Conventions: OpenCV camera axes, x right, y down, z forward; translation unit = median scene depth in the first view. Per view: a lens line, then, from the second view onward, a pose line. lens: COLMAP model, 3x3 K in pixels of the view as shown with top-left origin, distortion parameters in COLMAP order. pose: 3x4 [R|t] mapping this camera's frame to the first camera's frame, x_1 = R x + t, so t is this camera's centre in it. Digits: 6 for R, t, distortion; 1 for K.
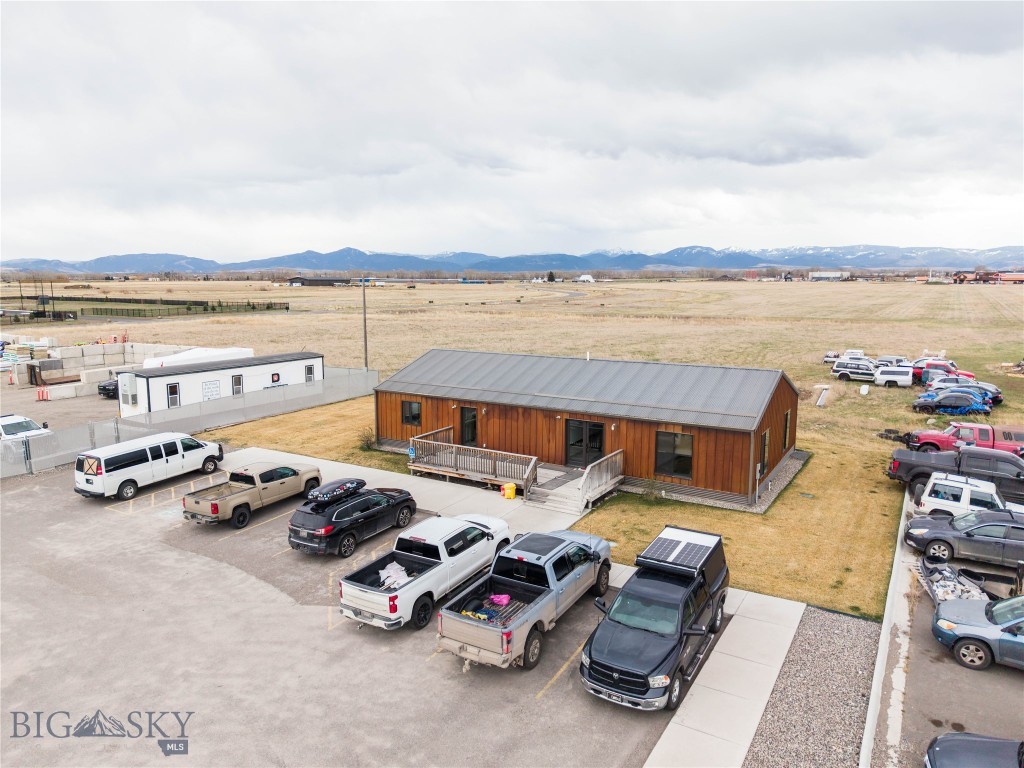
lens RADIAL K [[683.2, 0, 499.4], [0, 683.2, 403.8], [0, 0, 1]] dist [0.036968, -0.030679]
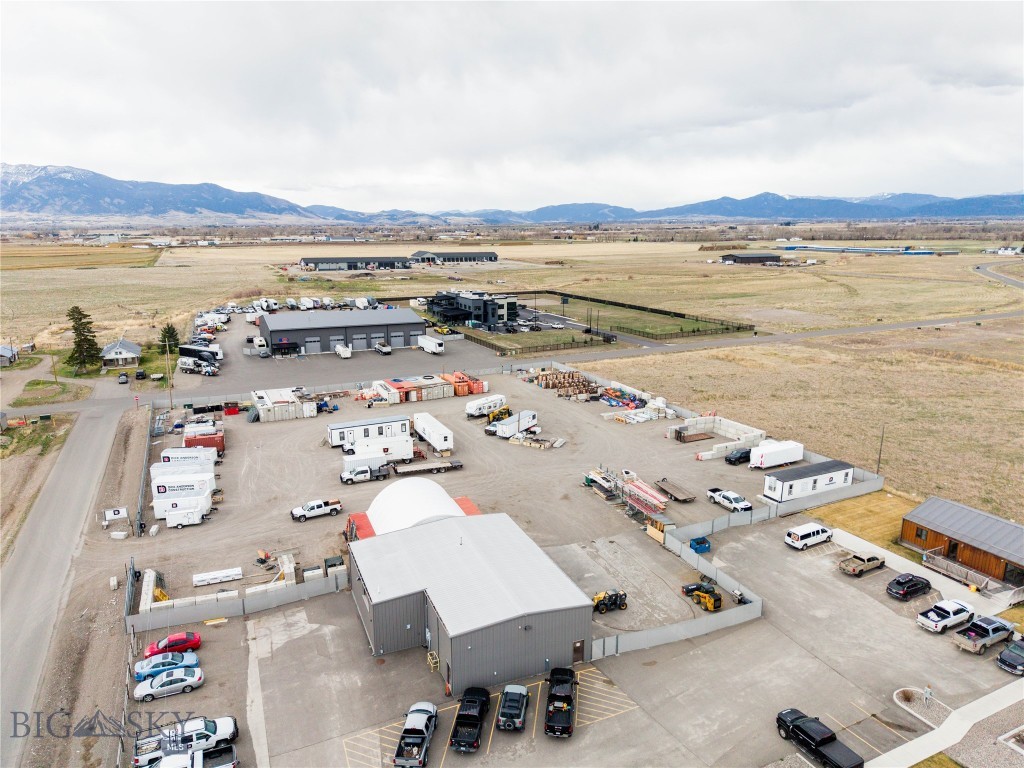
lens RADIAL K [[683.2, 0, 497.1], [0, 683.2, 385.5], [0, 0, 1]] dist [0.036968, -0.030679]
pose [[0.843480, 0.126926, -0.521949, -0.215490], [-0.096421, 0.991676, 0.085335, -0.615966], [0.528436, -0.021652, 0.848697, -1.924112]]
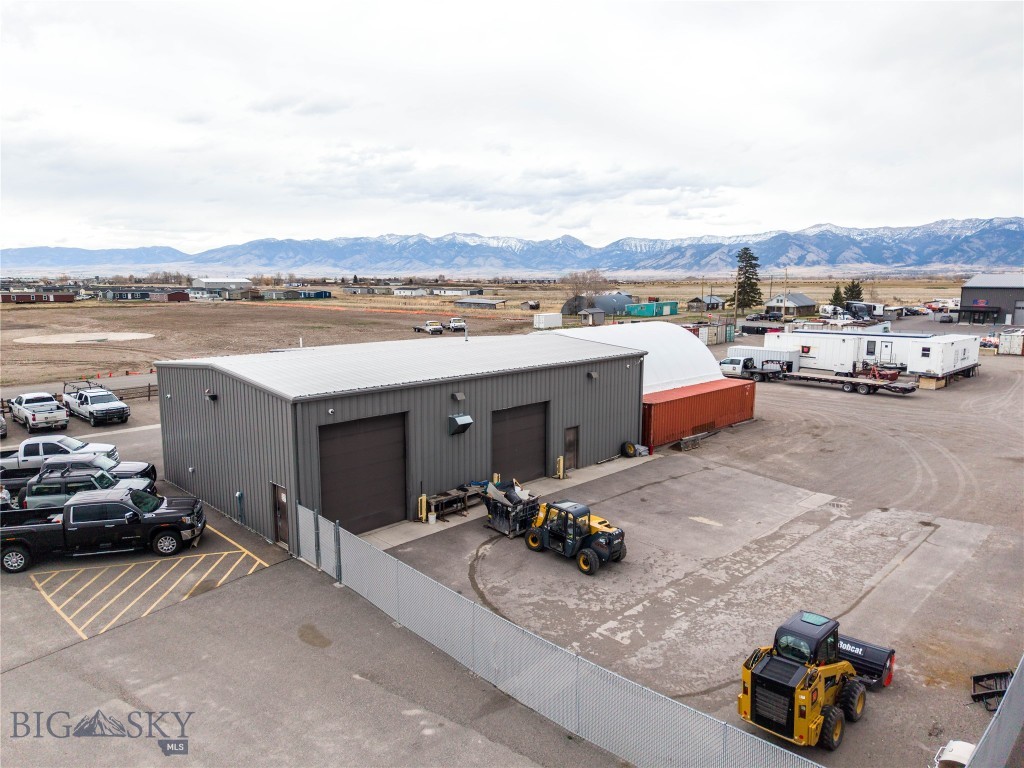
lens RADIAL K [[683.2, 0, 515.4], [0, 683.2, 381.2], [0, 0, 1]] dist [0.036968, -0.030679]
pose [[-0.158054, 0.150646, -0.975871, -0.252535], [-0.177760, 0.967806, 0.178191, -0.038111], [0.971298, 0.201635, -0.126187, 0.220547]]
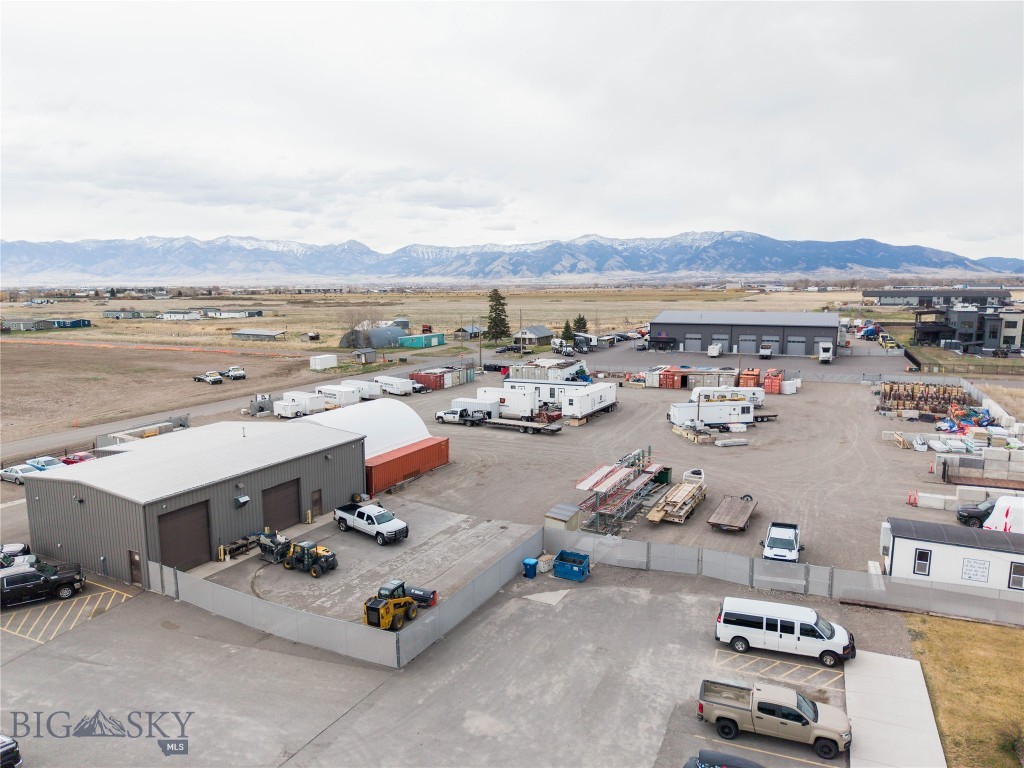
lens RADIAL K [[683.2, 0, 513.0], [0, 683.2, 381.0], [0, 0, 1]] dist [0.036968, -0.030679]
pose [[0.139238, 0.144439, -0.979668, 0.477805], [-0.173239, 0.977602, 0.119512, -0.376603], [0.974988, 0.153076, 0.161141, 0.356236]]
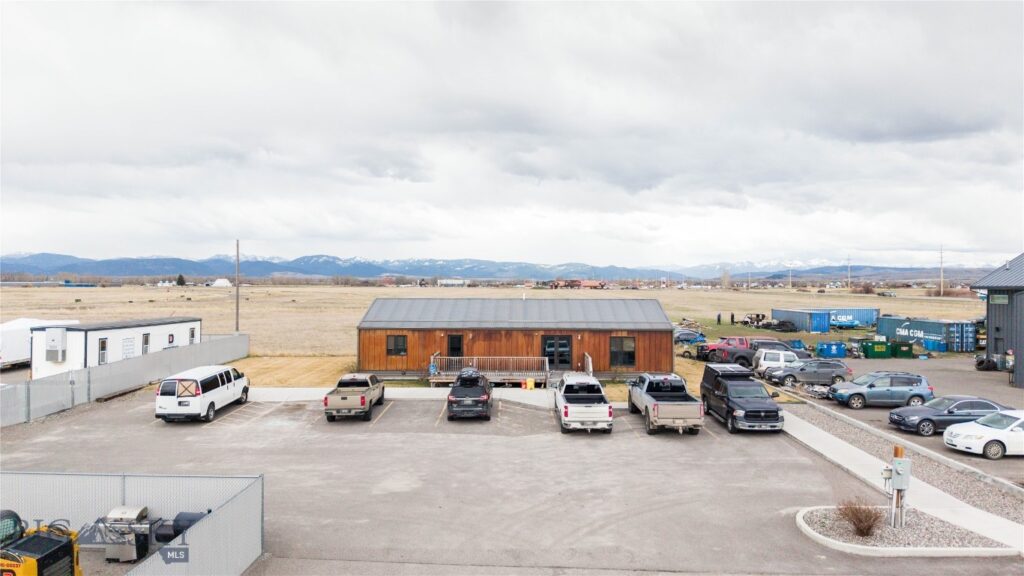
lens RADIAL K [[695.0, 0, 503.0], [0, 695.0, 282.9], [0, 0, 1]] dist [0.035465, -0.005914]
pose [[0.861551, 0.007811, 0.507612, -0.679901], [0.086609, 0.982962, -0.162123, 0.139106], [-0.500230, 0.183640, 0.846195, -0.159895]]
